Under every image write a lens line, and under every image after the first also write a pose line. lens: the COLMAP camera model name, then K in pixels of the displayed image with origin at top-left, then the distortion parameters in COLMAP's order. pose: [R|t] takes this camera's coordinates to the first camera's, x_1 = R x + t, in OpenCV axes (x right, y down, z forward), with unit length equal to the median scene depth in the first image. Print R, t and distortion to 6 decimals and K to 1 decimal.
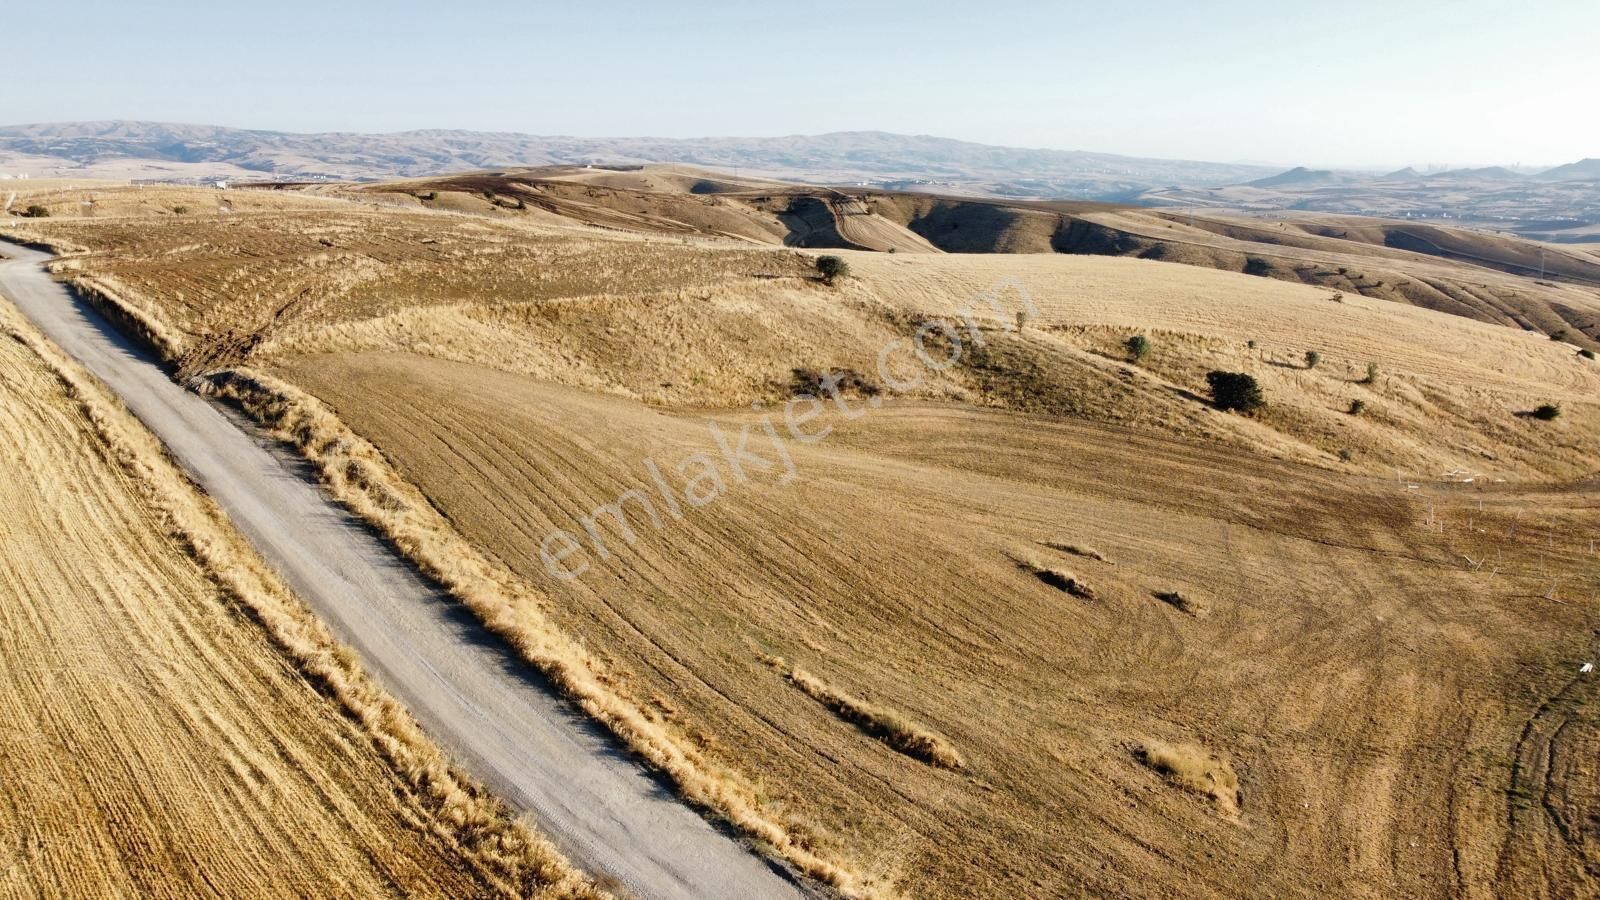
lens RADIAL K [[1213.5, 0, 796.4], [0, 1213.5, 451.7], [0, 0, 1]] dist [-0.008241, 0.003097]
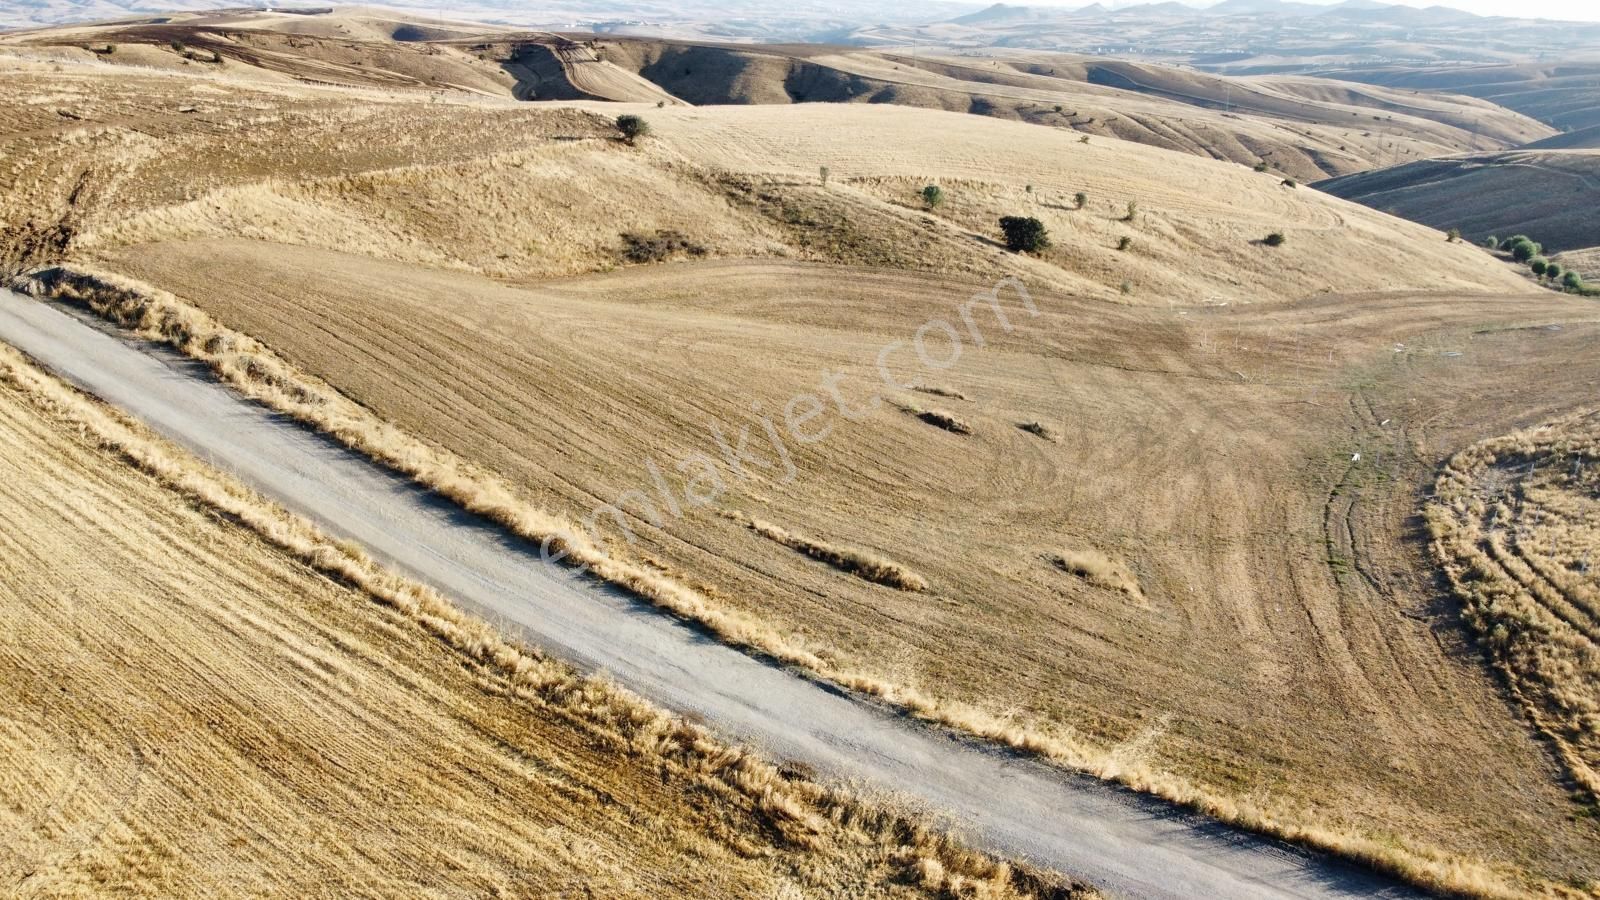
lens RADIAL K [[1213.5, 0, 796.4], [0, 1213.5, 451.7], [0, 0, 1]] dist [-0.008241, 0.003097]
pose [[0.973452, -0.085544, 0.212303, -0.086608], [0.059054, 0.989998, 0.128129, -0.008903], [-0.221140, -0.112190, 0.968768, -0.027746]]
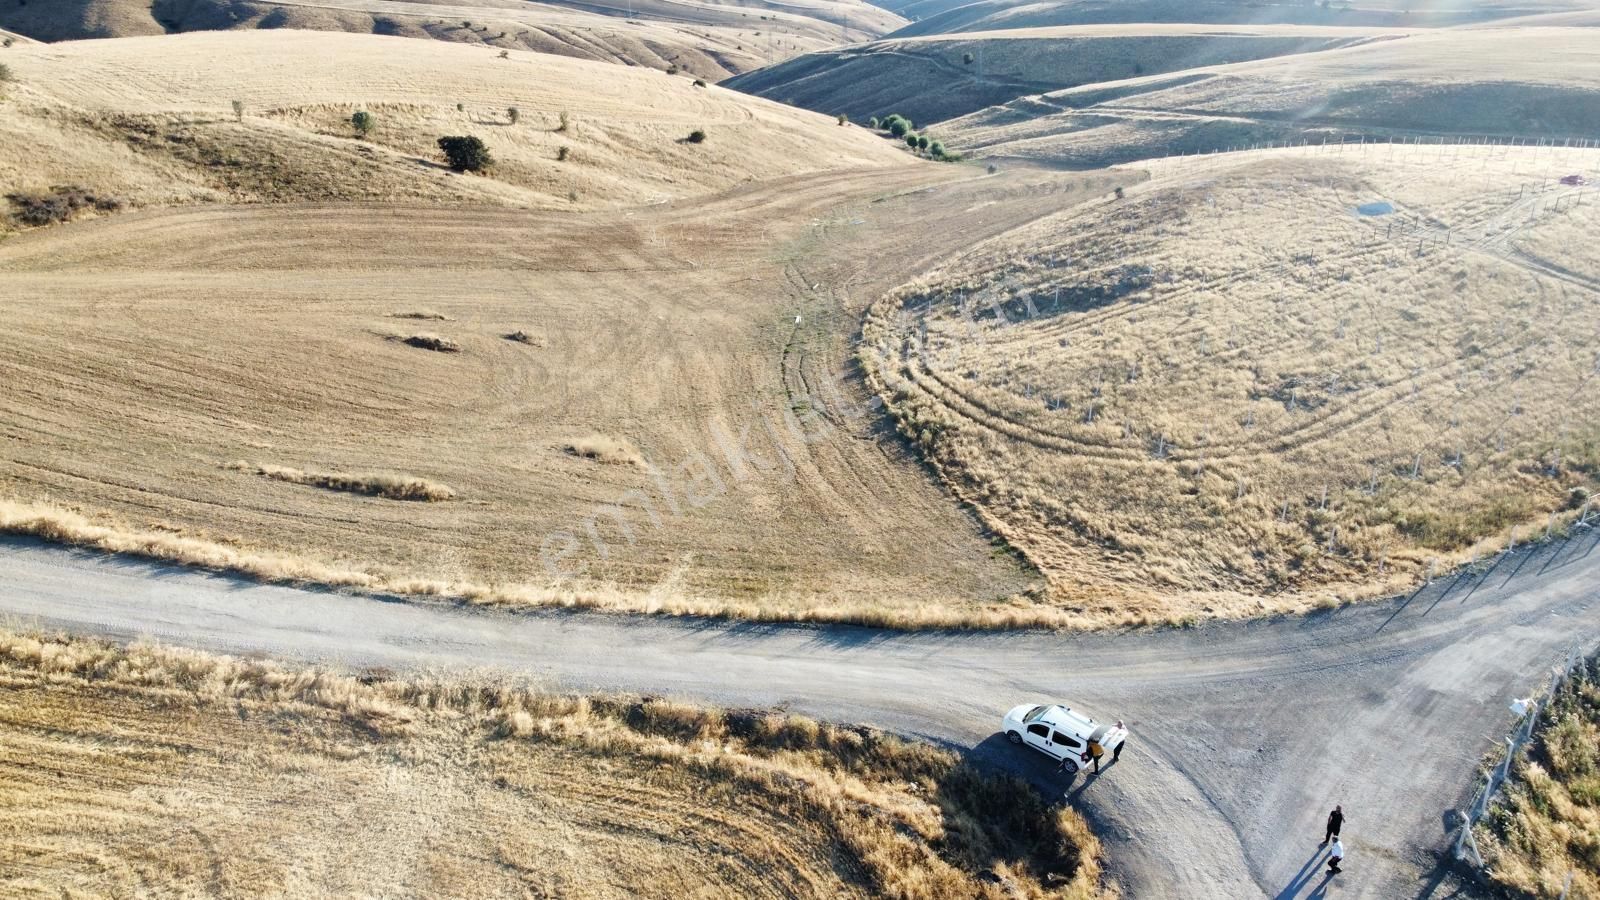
lens RADIAL K [[1206.0, 0, 796.7], [0, 1206.0, 459.4], [0, 0, 1]] dist [-0.011500, 0.018912]
pose [[0.769659, -0.279876, 0.573842, -0.112197], [0.163482, 0.955225, 0.246616, -0.005866], [-0.617170, -0.095997, 0.780952, -0.058139]]
